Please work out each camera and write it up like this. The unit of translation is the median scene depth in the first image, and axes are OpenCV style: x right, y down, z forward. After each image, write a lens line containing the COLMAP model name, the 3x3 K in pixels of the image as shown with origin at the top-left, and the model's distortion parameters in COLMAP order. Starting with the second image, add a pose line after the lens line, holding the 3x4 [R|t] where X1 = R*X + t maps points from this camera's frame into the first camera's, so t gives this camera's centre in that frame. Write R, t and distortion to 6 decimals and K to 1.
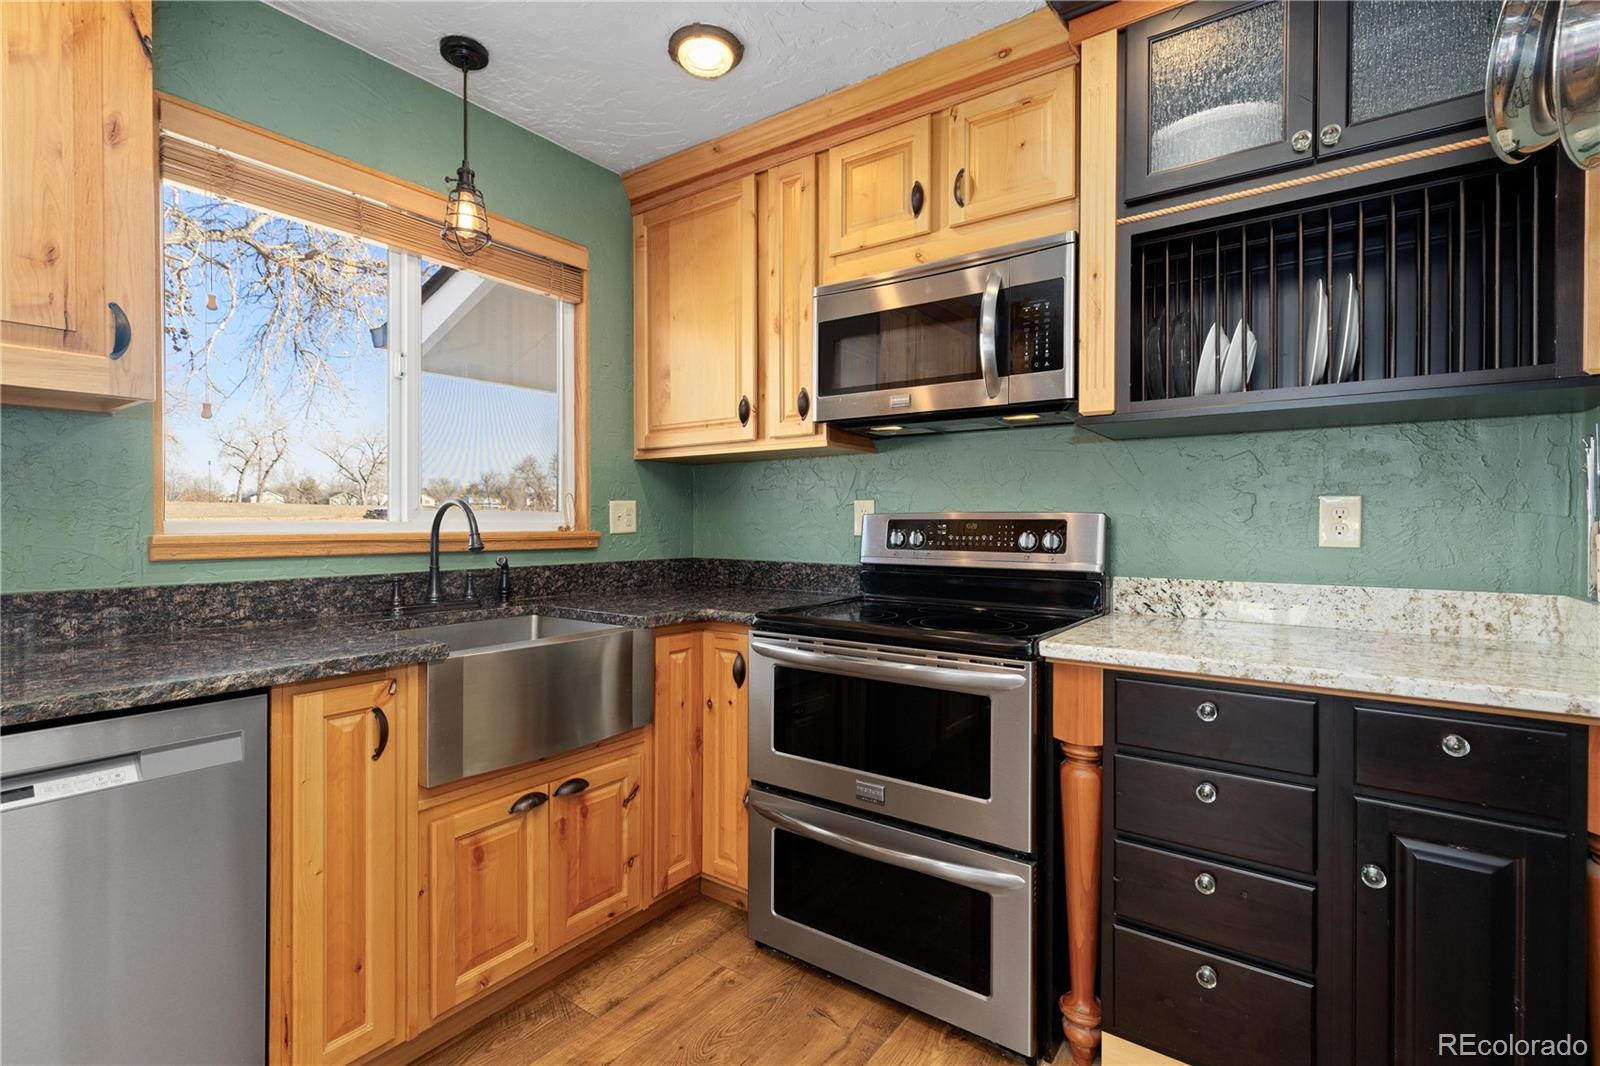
lens RADIAL K [[741.1, 0, 794.7], [0, 741.1, 526.0], [0, 0, 1]] dist [0.012635, -0.005901]
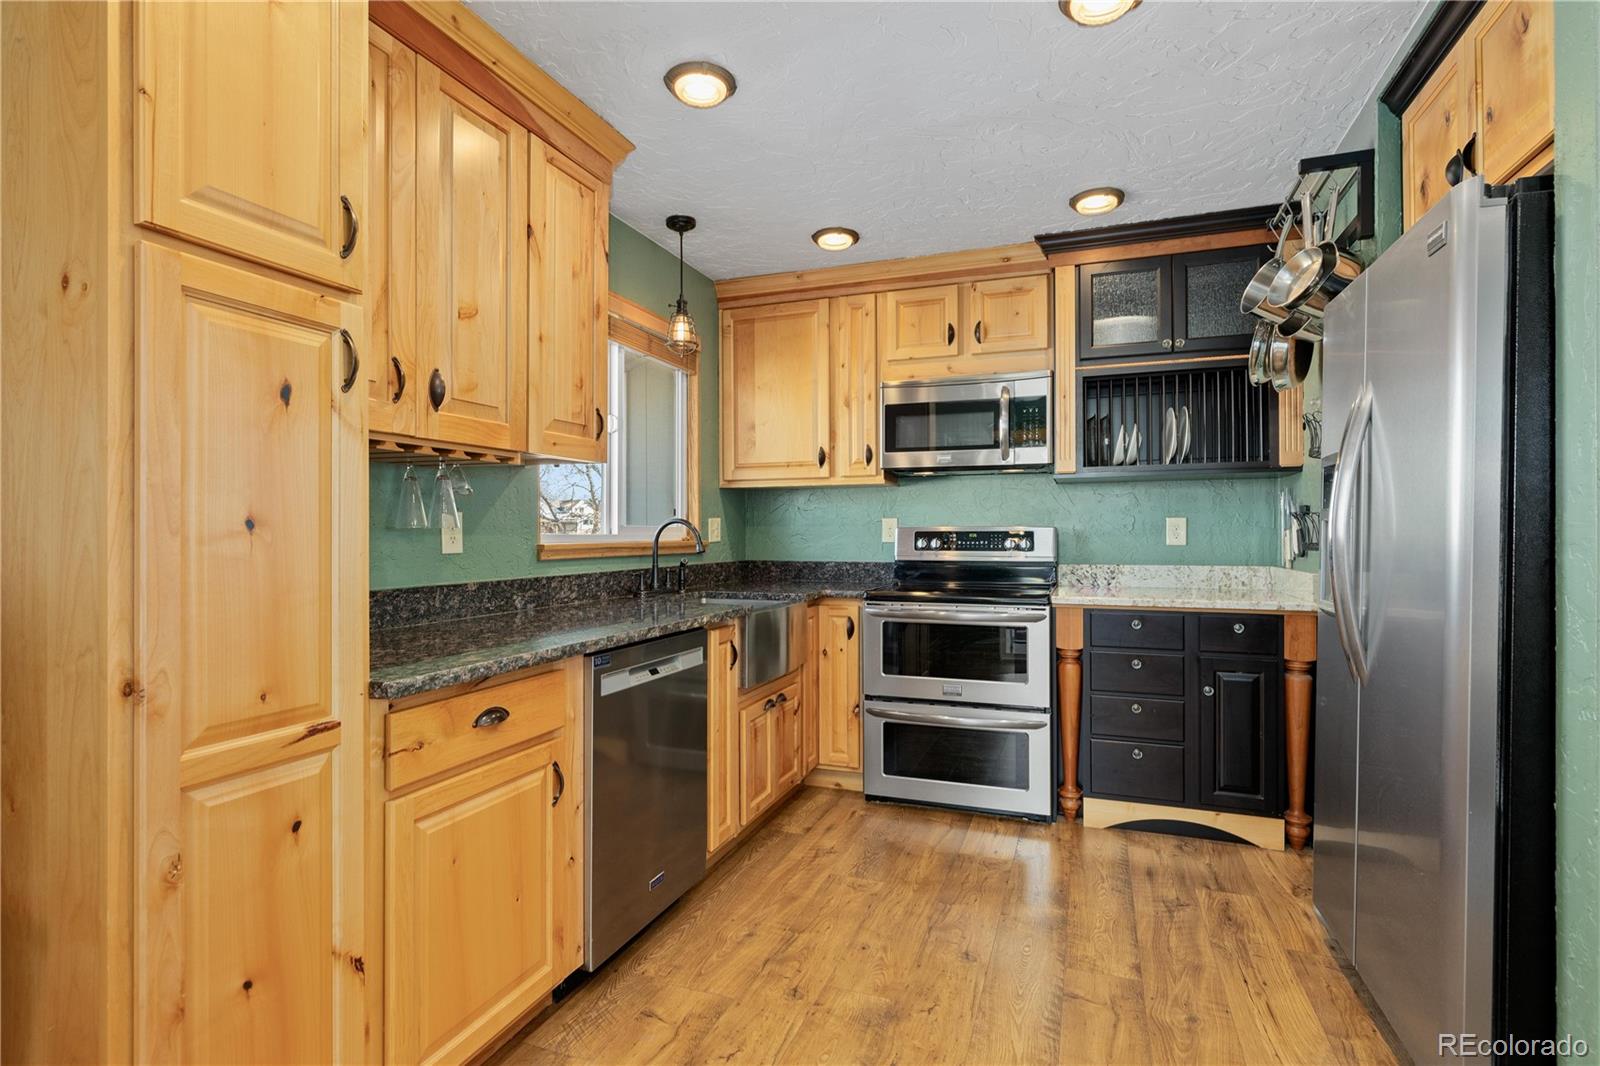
lens RADIAL K [[797.9, 0, 791.0], [0, 797.9, 527.8], [0, 0, 1]] dist [-0.002778, -0.000231]
pose [[0.964081, -0.003396, 0.265587, -0.658148], [0.006483, 0.999921, -0.010749, 0.000356], [-0.265530, 0.012085, 0.964027, -0.606184]]
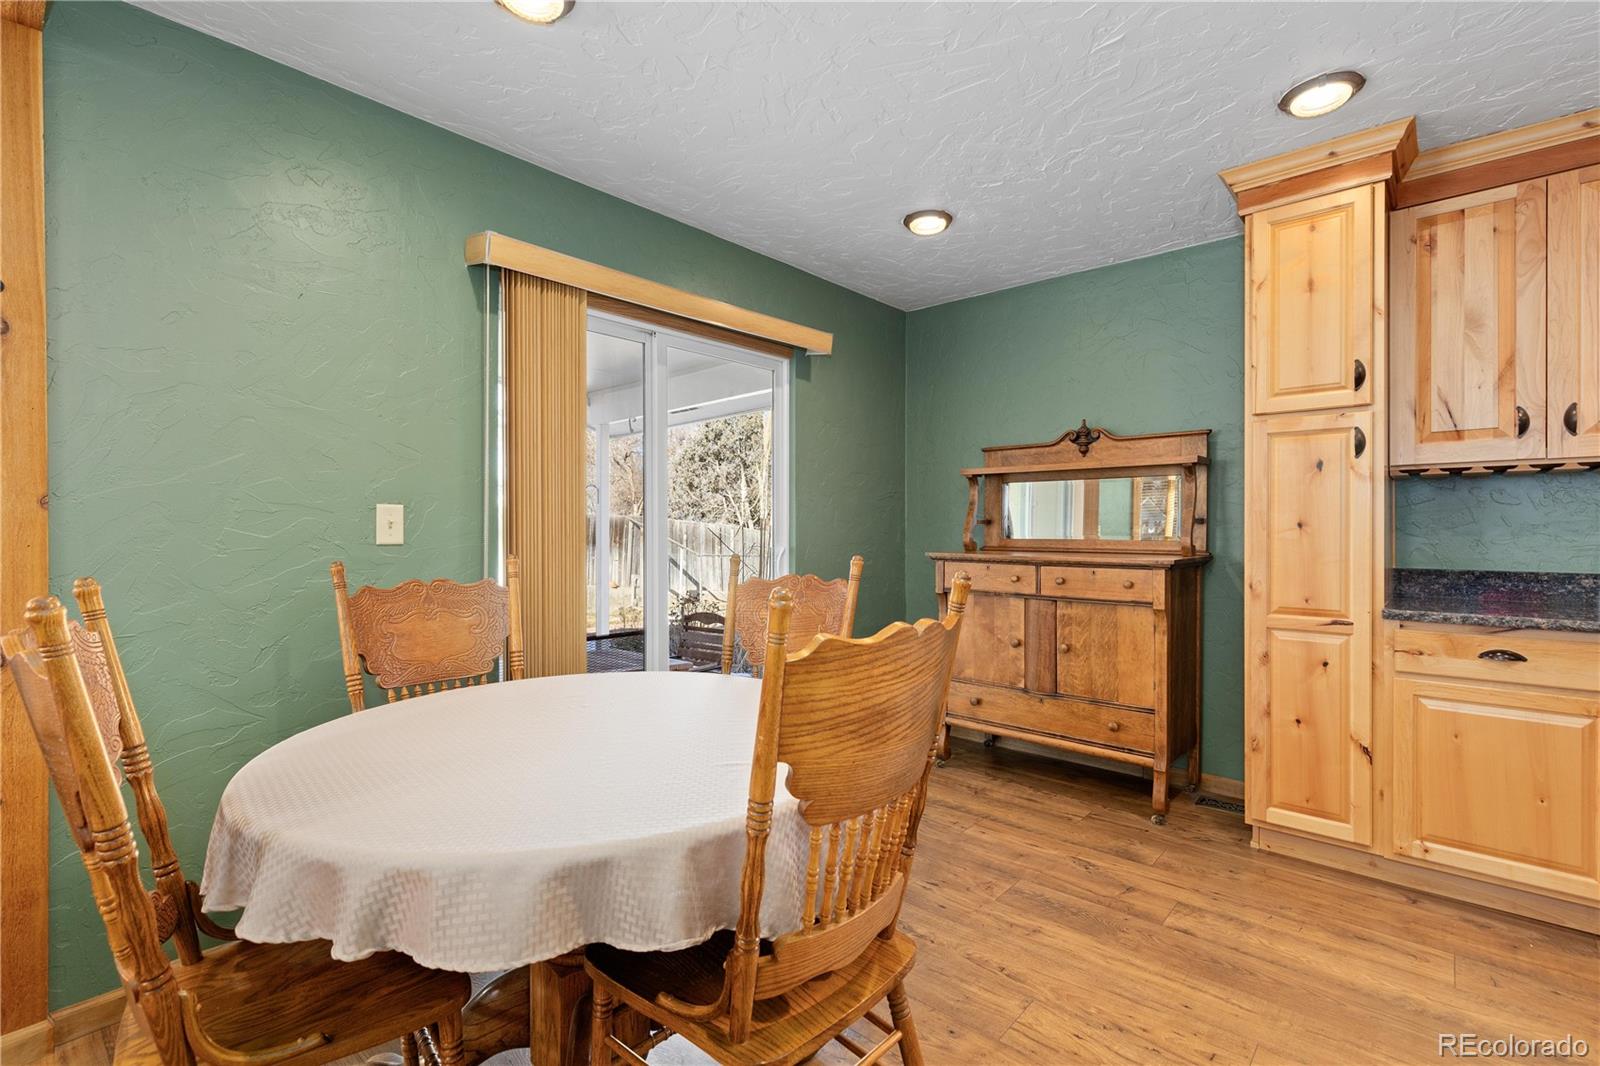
lens RADIAL K [[733.9, 0, 791.5], [0, 733.9, 530.5], [0, 0, 1]] dist [0.008116, -0.001080]
pose [[-0.102365, 0.001104, -0.994746, 0.452373], [-0.004979, 0.999986, 0.001622, 0.000370], [0.994734, 0.005119, -0.102358, -0.672934]]
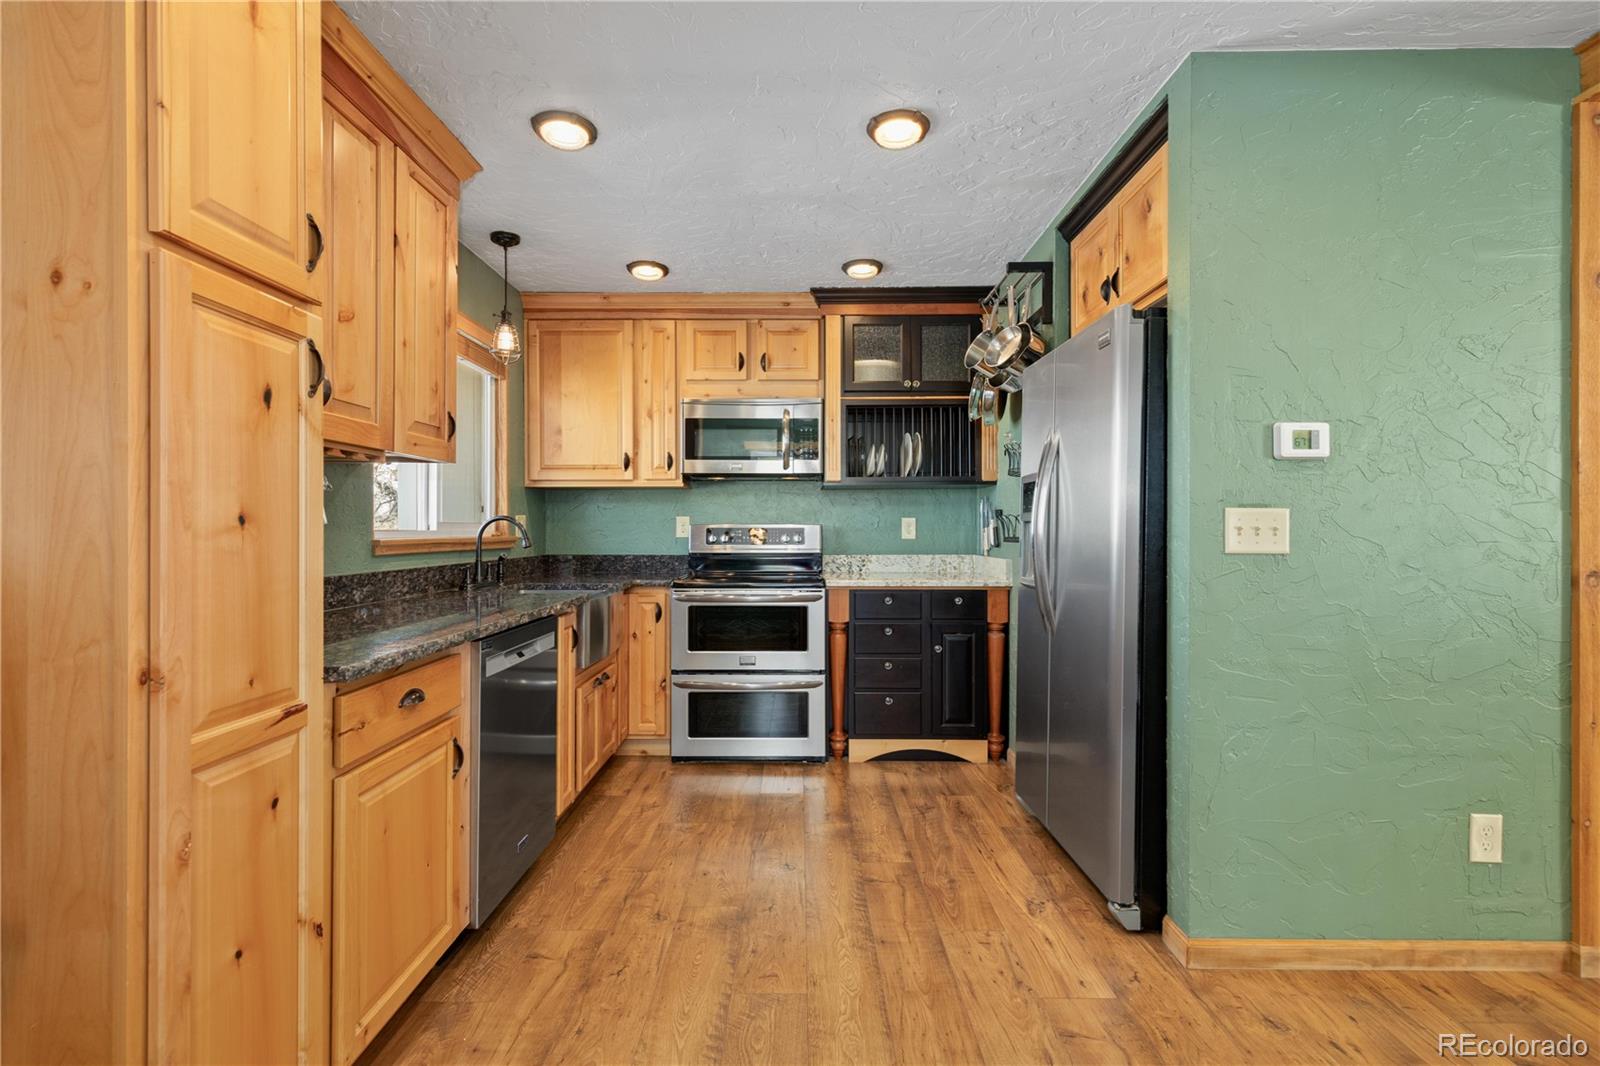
lens RADIAL K [[741.1, 0, 794.7], [0, 741.1, 526.0], [0, 0, 1]] dist [0.012635, -0.005901]
pose [[0.811282, -0.001249, 0.584654, -0.874393], [0.006684, 0.999952, -0.007138, 0.000709], [-0.584617, 0.009699, 0.811251, -0.659755]]
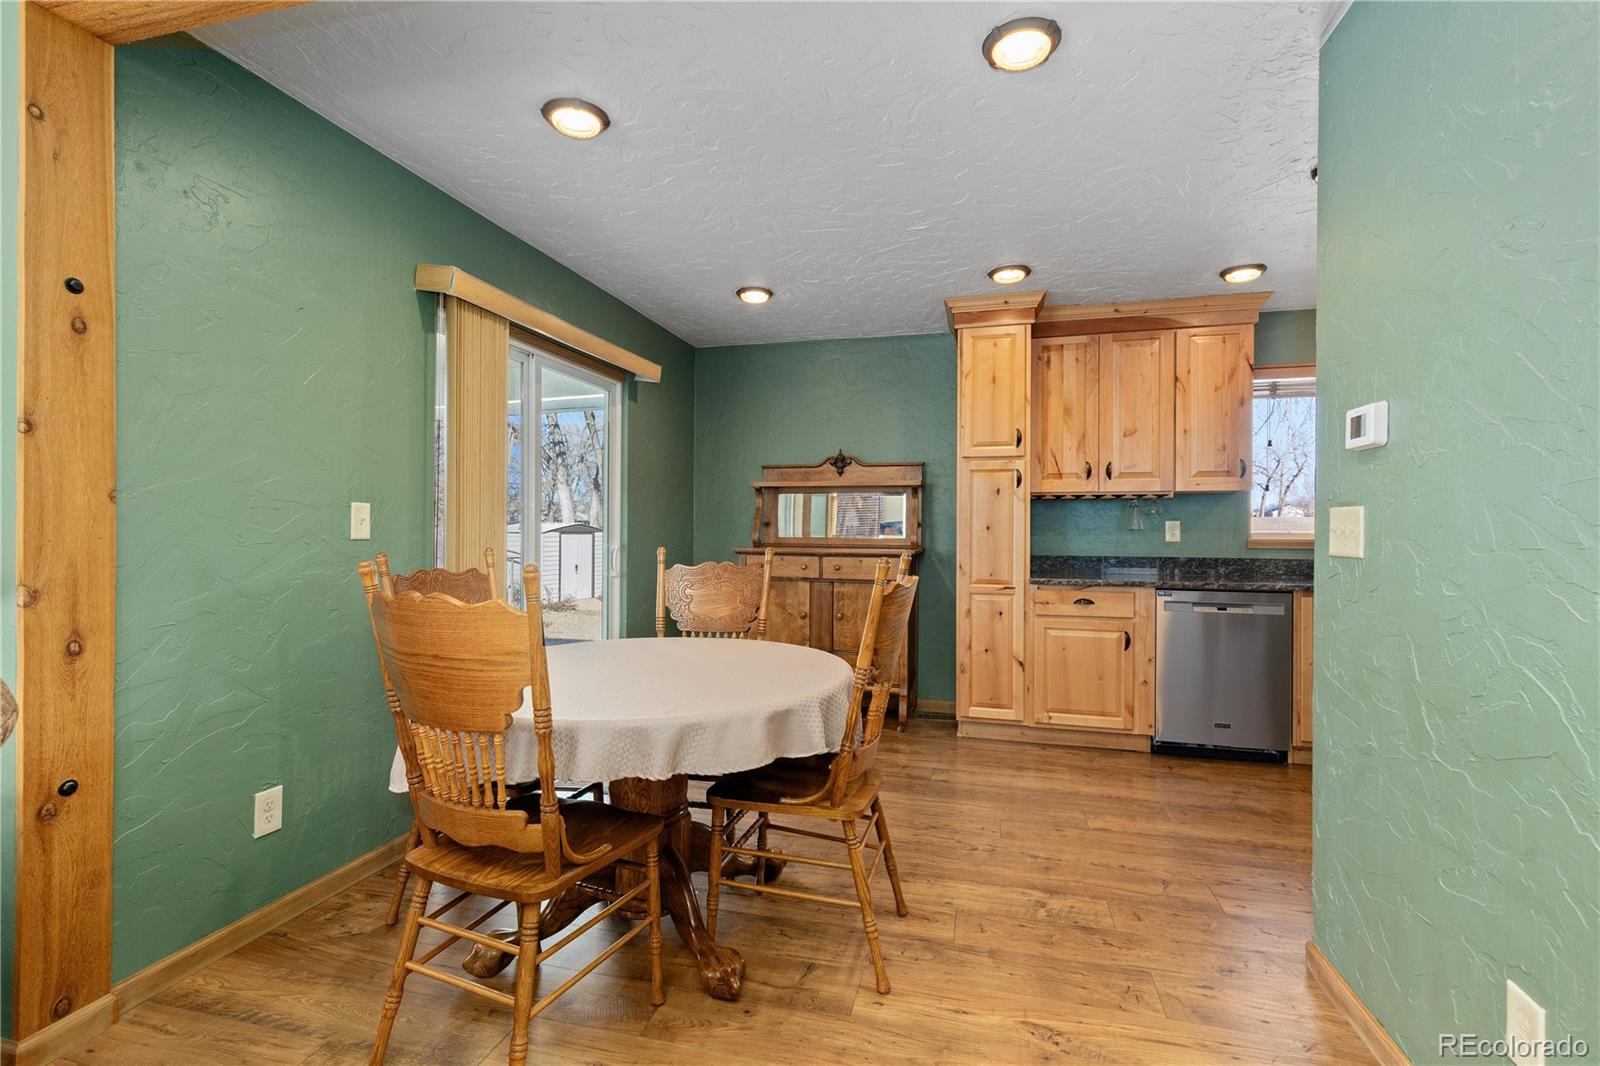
lens RADIAL K [[733.9, 0, 794.8], [0, 733.9, 528.7], [0, 0, 1]] dist [0.006379, -0.000675]
pose [[0.356488, -0.002540, -0.934297, 0.800960], [-0.010327, 0.999925, -0.006658, 0.009405], [0.934243, 0.012022, 0.356435, -1.146891]]
